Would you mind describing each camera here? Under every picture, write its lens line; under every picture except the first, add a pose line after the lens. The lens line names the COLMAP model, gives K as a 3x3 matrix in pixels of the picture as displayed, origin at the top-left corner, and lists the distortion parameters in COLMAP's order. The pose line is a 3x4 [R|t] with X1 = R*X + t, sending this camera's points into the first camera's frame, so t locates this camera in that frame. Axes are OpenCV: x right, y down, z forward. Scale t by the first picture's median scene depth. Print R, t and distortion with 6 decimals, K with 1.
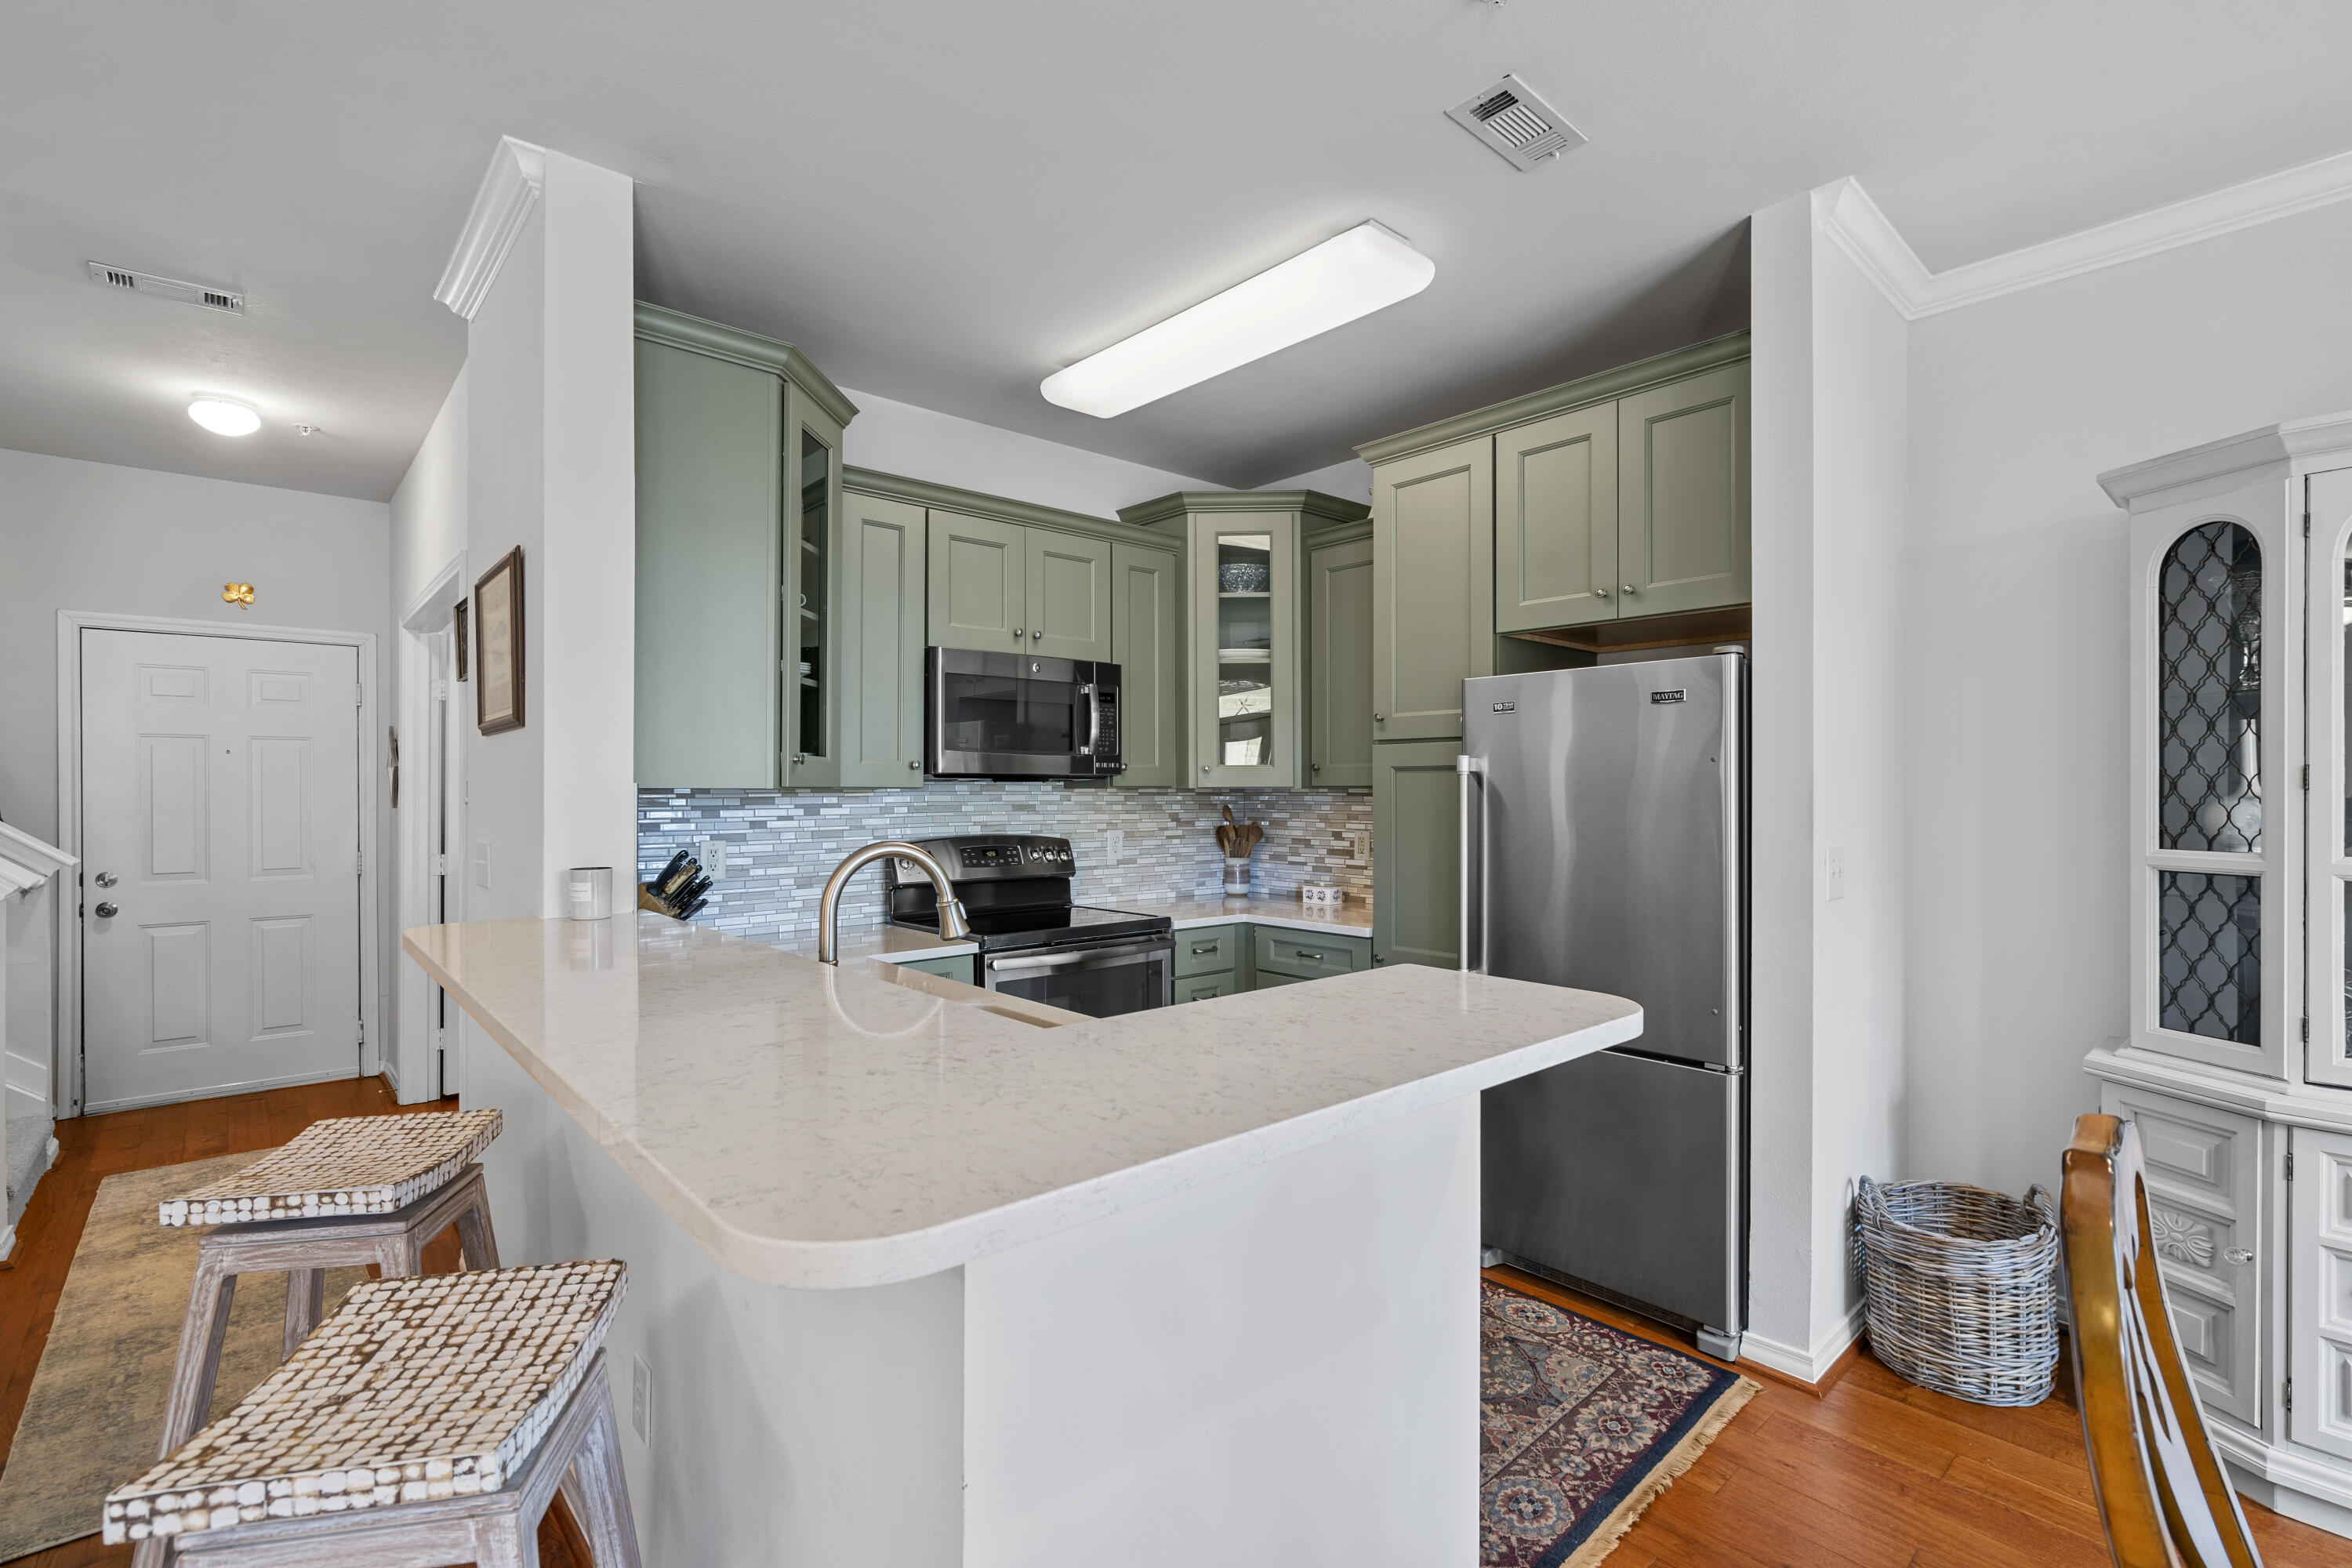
lens RADIAL K [[1059.5, 0, 1176.7], [0, 1059.5, 782.6], [0, 0, 1]] dist [-0.000327, -0.000021]
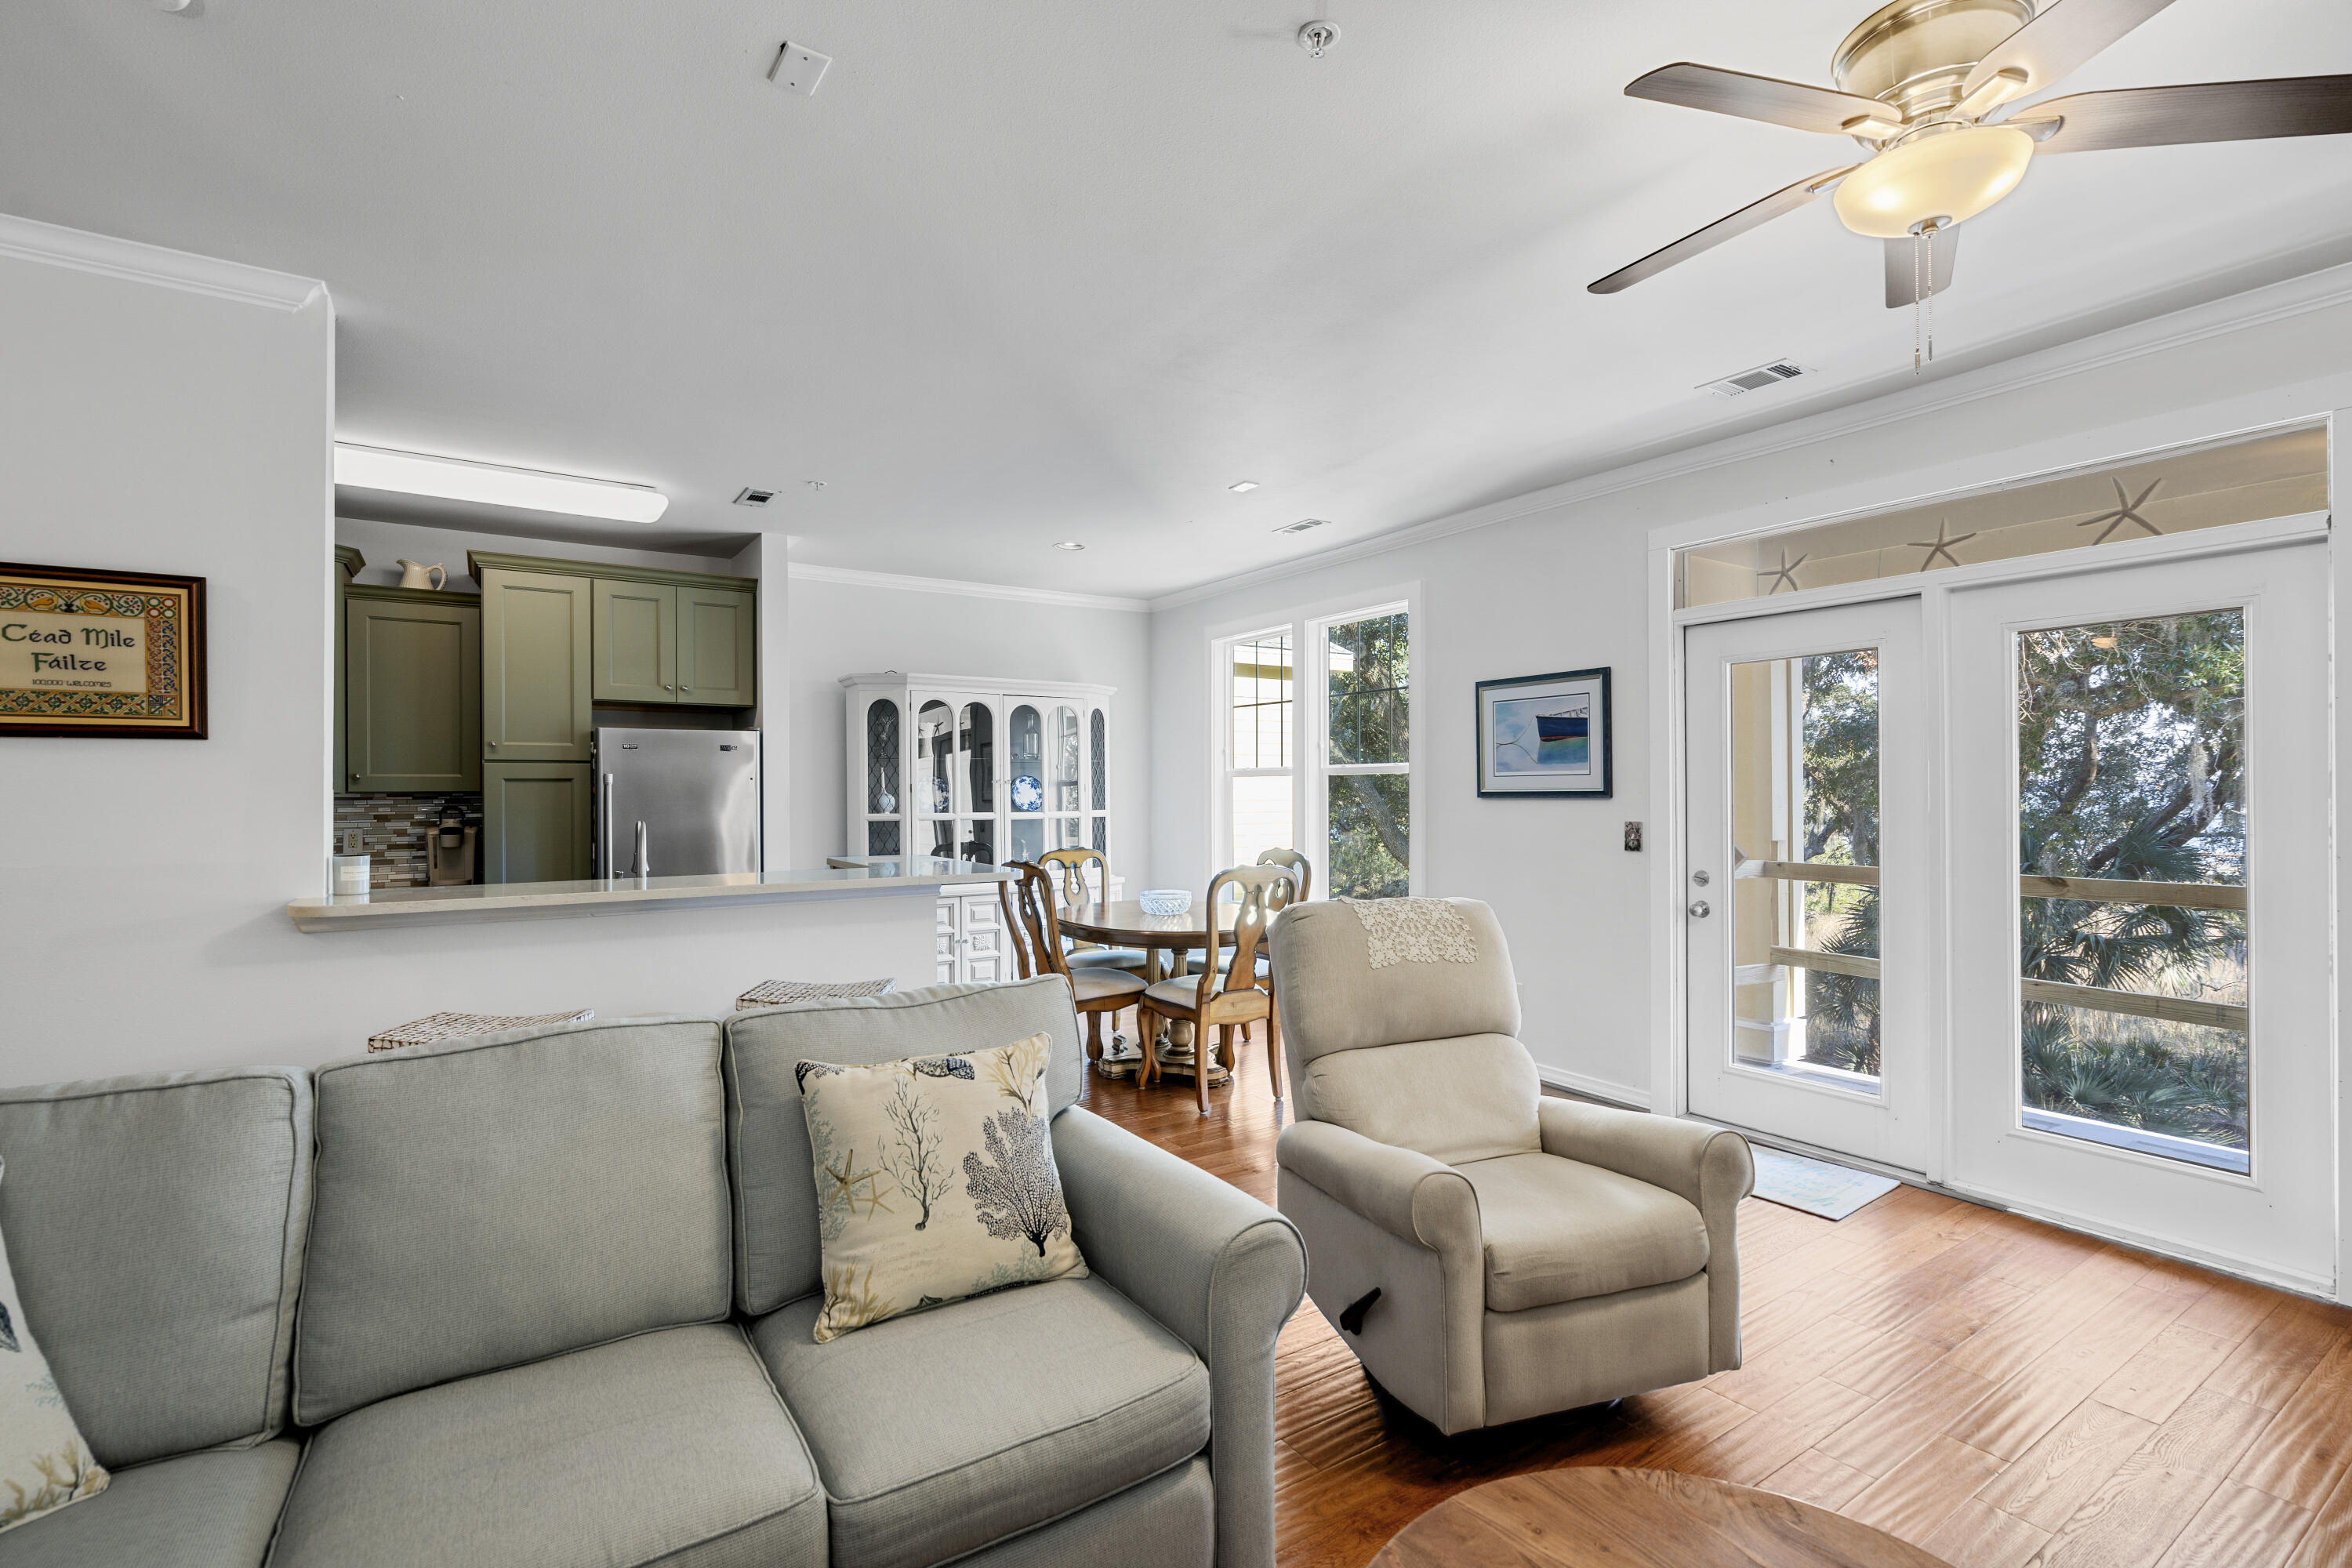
lens RADIAL K [[1059.5, 0, 1177.7], [0, 1059.5, 788.0], [0, 0, 1]] dist [-0.000327, -0.000021]
pose [[0.145961, 0.001748, 0.989289, -1.201598], [0.008189, 0.999962, -0.002975, 0.008557], [-0.989256, 0.008536, 0.145941, -0.131599]]
